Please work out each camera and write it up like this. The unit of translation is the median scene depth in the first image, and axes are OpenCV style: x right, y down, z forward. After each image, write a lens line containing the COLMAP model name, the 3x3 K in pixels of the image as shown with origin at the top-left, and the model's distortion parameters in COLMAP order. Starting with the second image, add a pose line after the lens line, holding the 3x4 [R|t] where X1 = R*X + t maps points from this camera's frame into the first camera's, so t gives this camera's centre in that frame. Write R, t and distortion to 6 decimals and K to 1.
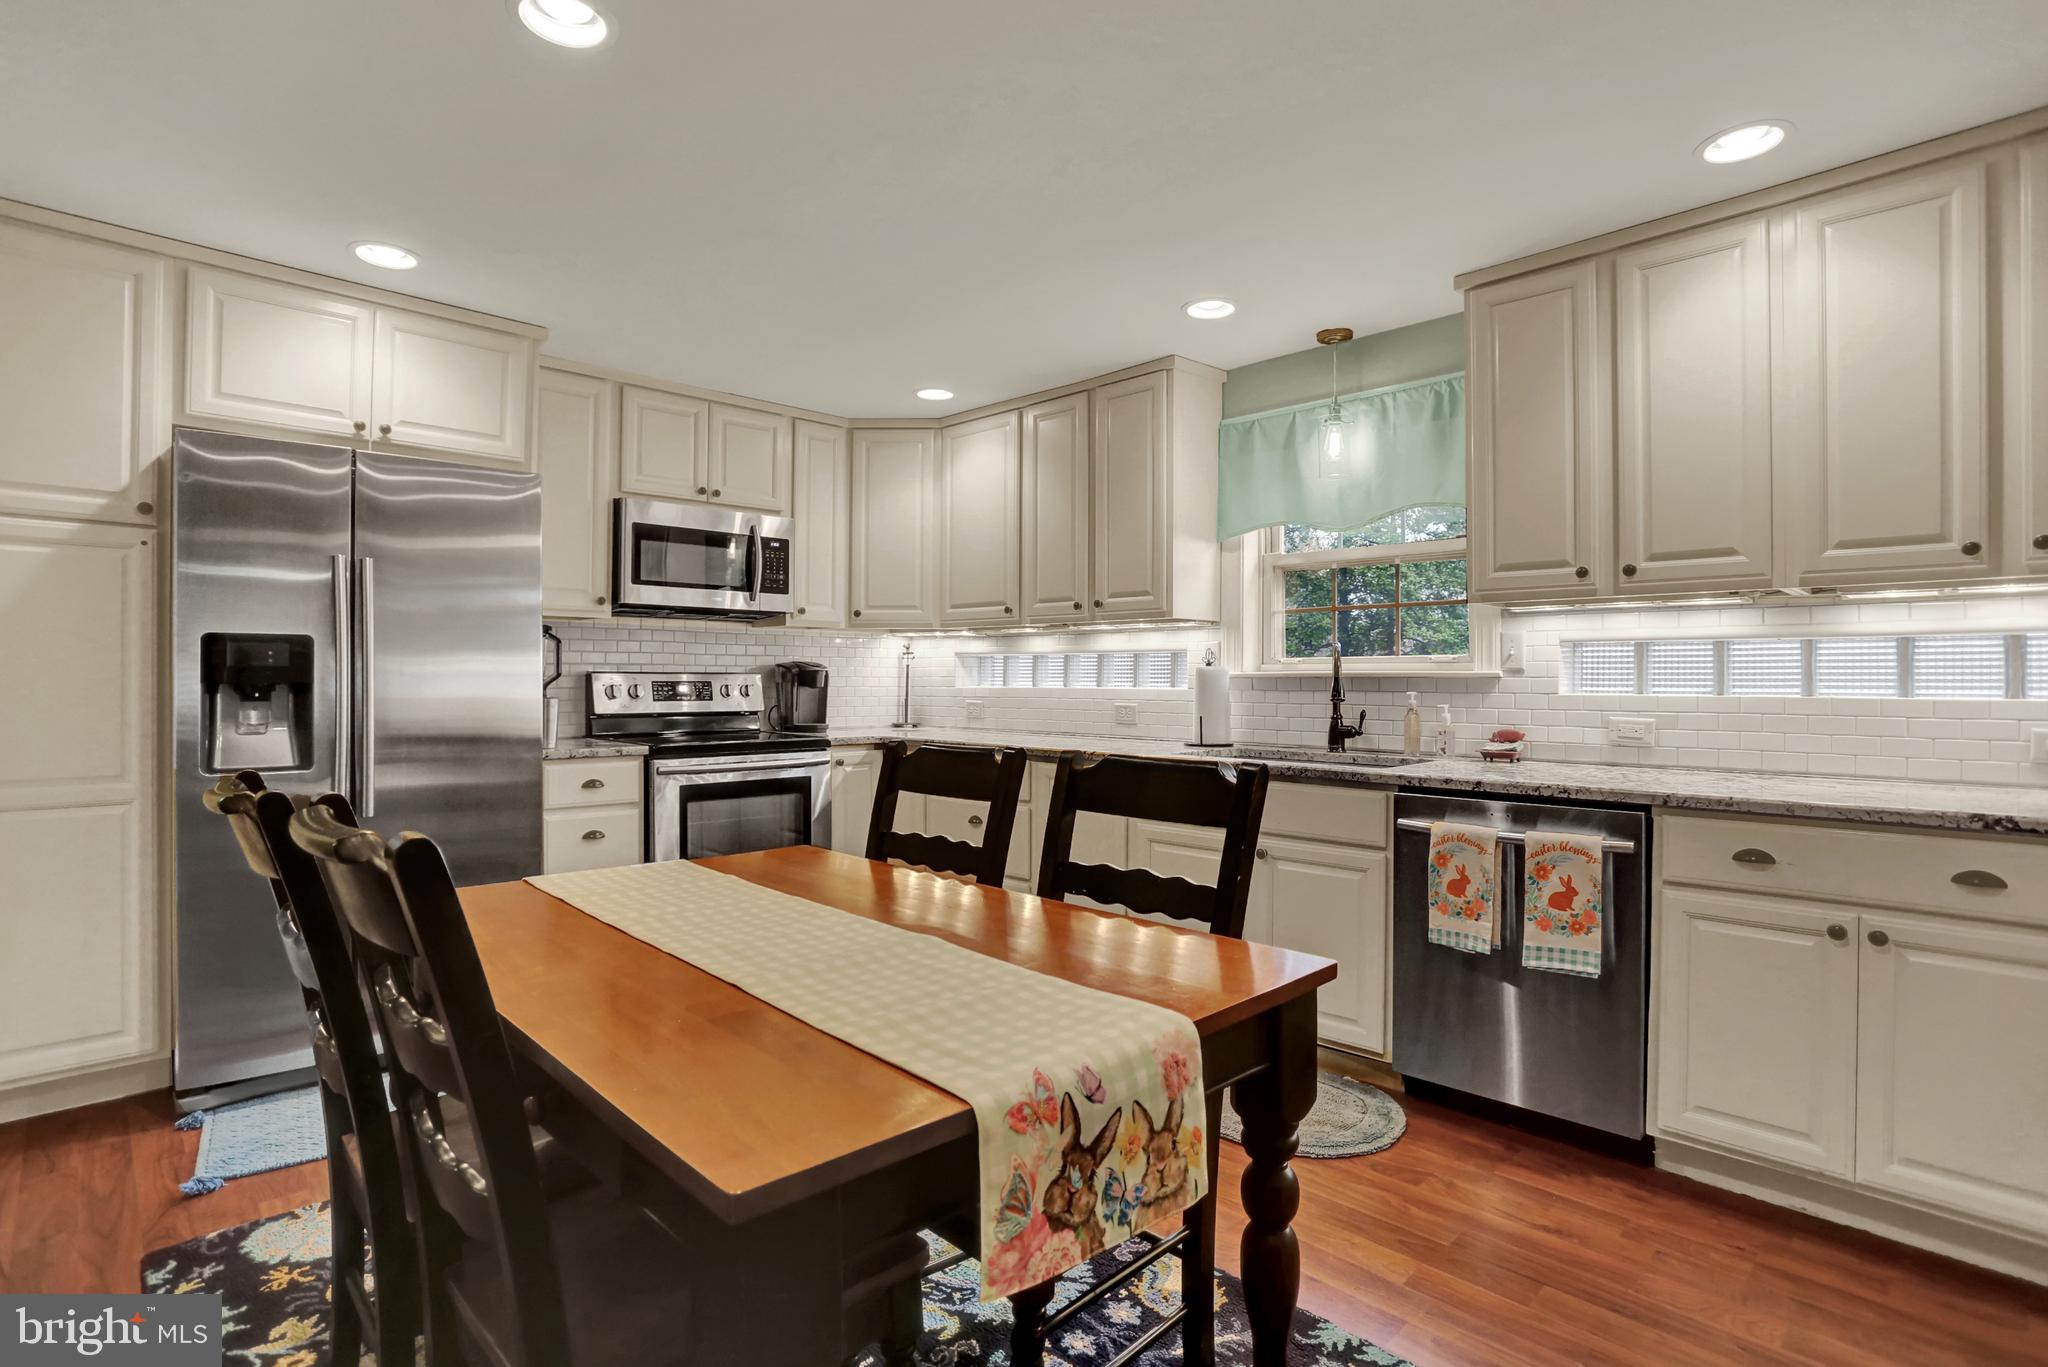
lens RADIAL K [[1016.5, 0, 1030.7], [0, 1016.5, 676.3], [0, 0, 1]] dist [-0.050884, 0.016862]
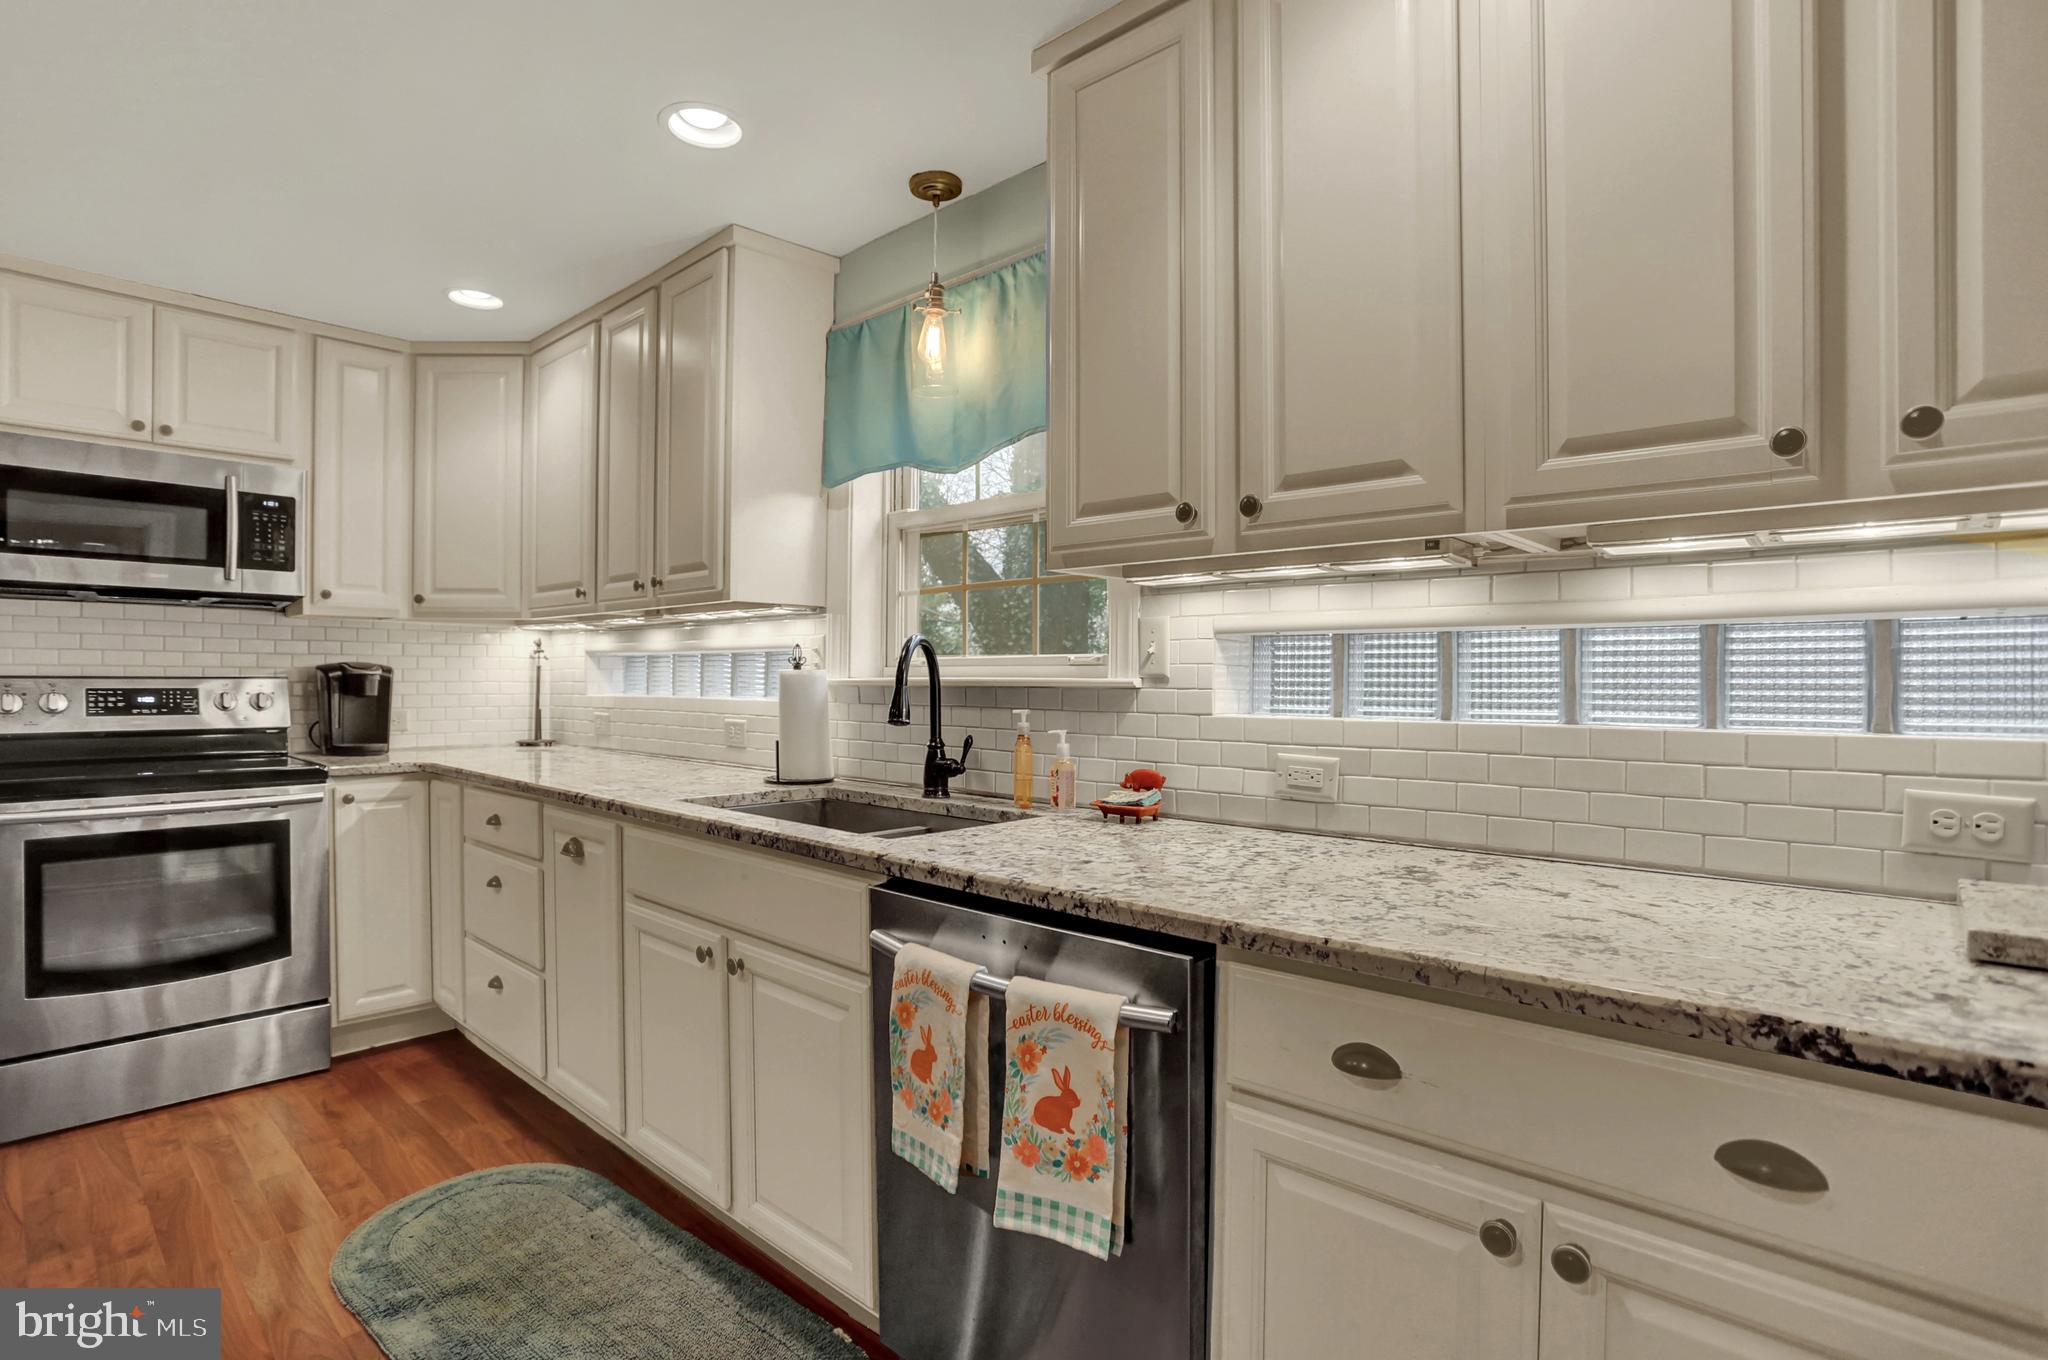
lens RADIAL K [[1016.5, 0, 1034.7], [0, 1016.5, 689.3], [0, 0, 1]] dist [-0.050884, 0.016862]
pose [[0.998403, 0.001004, 0.056479, 0.369564], [-0.001678, 0.999928, 0.011885, -0.006376], [-0.056463, -0.011961, 0.998333, 0.351818]]
